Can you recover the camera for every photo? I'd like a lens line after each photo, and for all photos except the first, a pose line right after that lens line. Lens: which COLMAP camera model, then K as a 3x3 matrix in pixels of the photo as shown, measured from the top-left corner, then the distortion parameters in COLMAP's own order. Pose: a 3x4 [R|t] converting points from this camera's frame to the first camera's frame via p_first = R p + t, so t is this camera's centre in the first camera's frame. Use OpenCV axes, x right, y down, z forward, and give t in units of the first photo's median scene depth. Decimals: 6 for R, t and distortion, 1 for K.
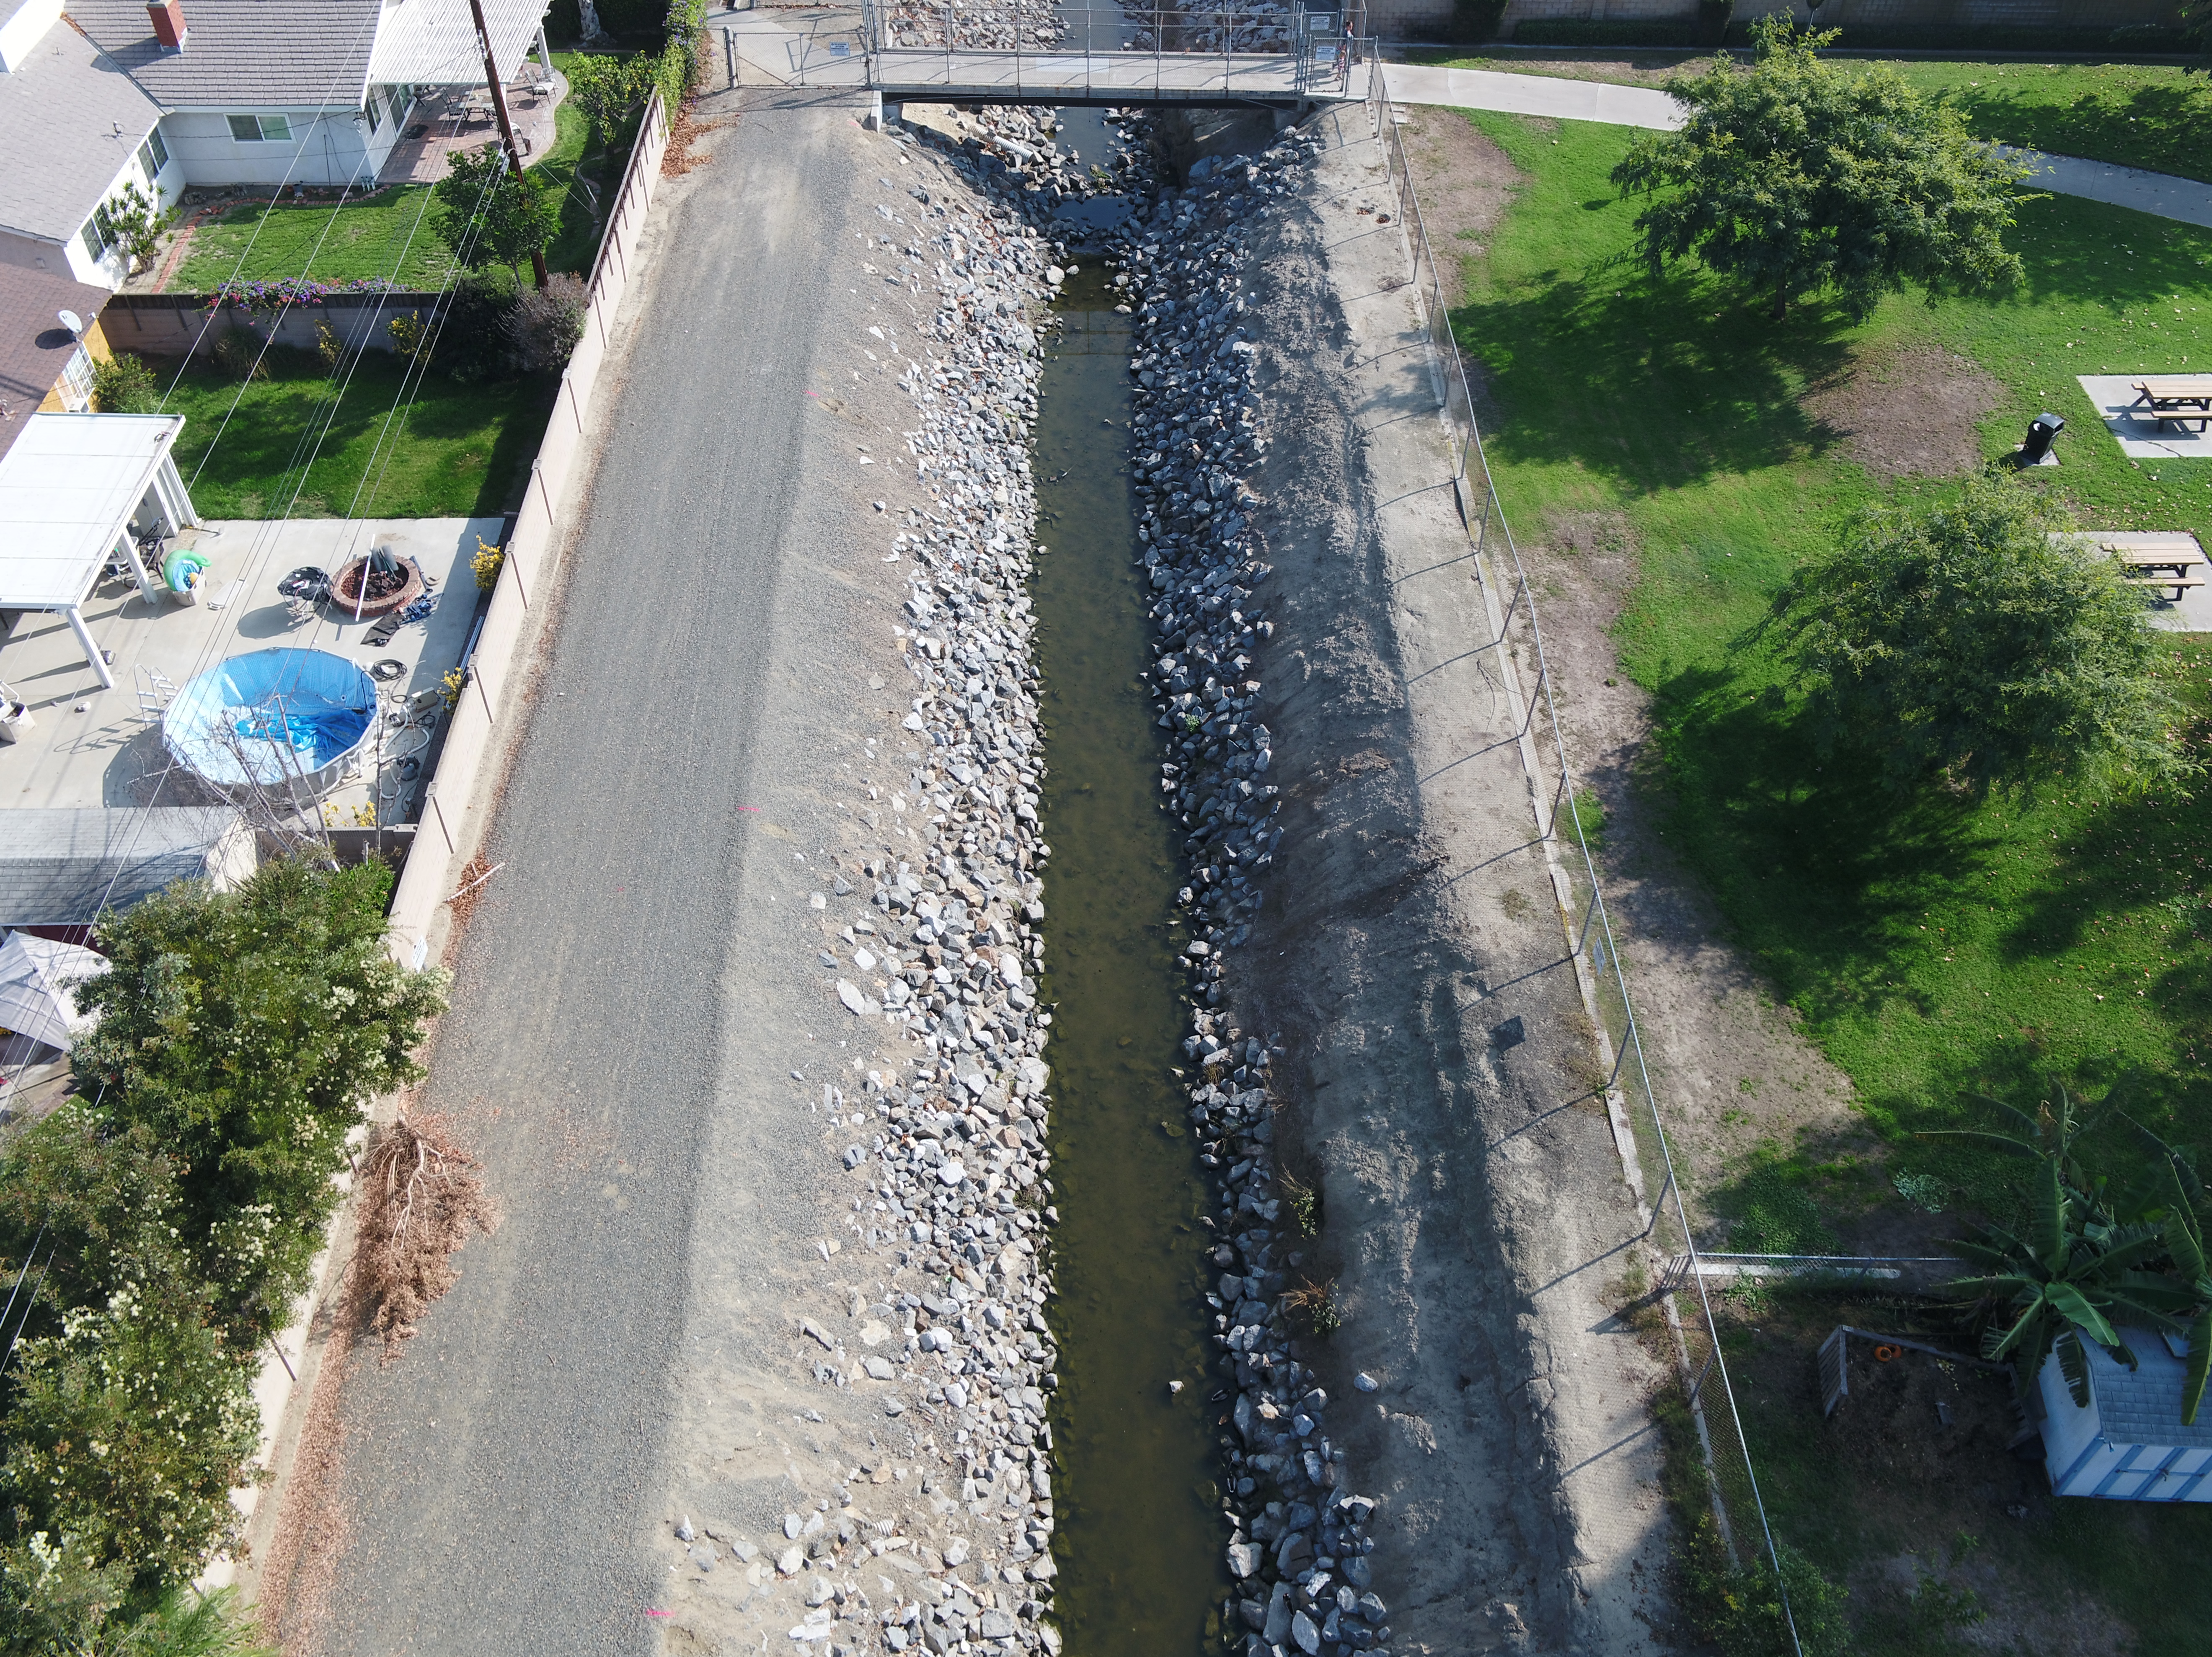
lens RADIAL K [[1939.5, 0, 1106.0], [0, 1939.5, 828.5], [0, 0, 1]] dist [-0.001639, 0.001052]
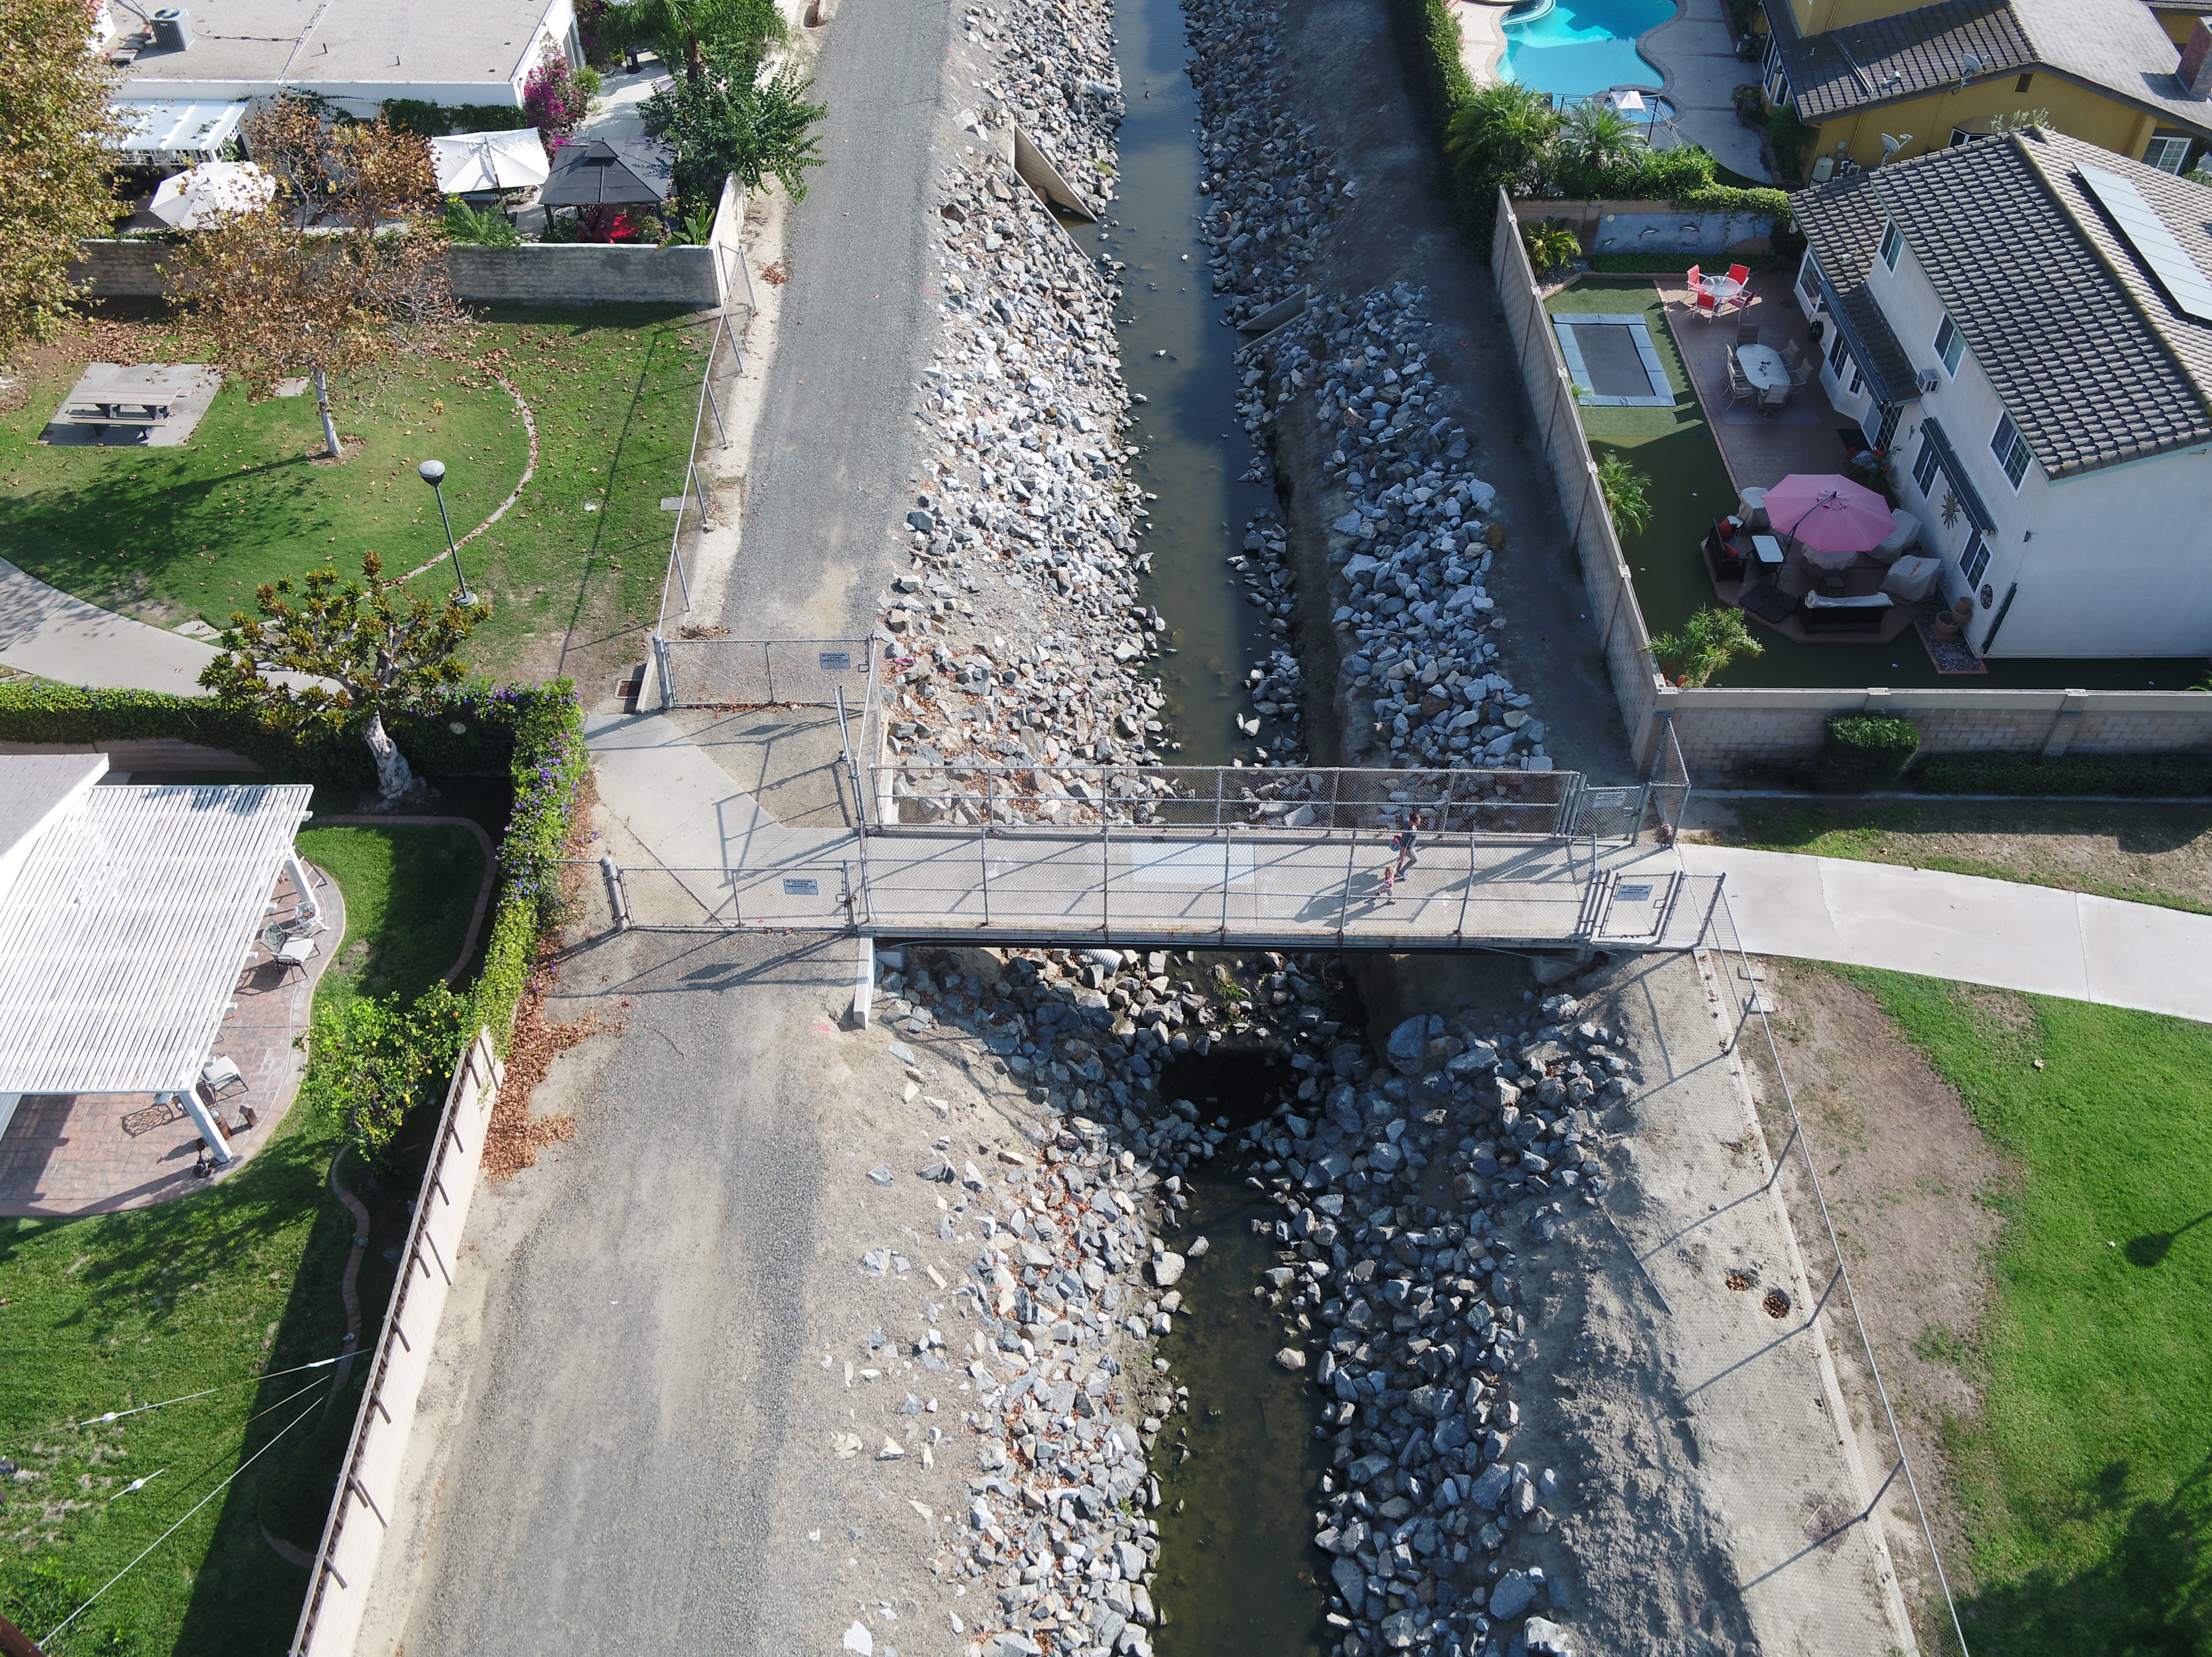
lens RADIAL K [[1939.5, 0, 1106.0], [0, 1939.5, 828.5], [0, 0, 1]] dist [-0.001639, 0.001052]
pose [[0.999986, 0.000551, -0.005343, -0.042828], [-0.000543, 0.999999, 0.001439, -0.424115], [0.005344, -0.001436, 0.999985, 0.420818]]
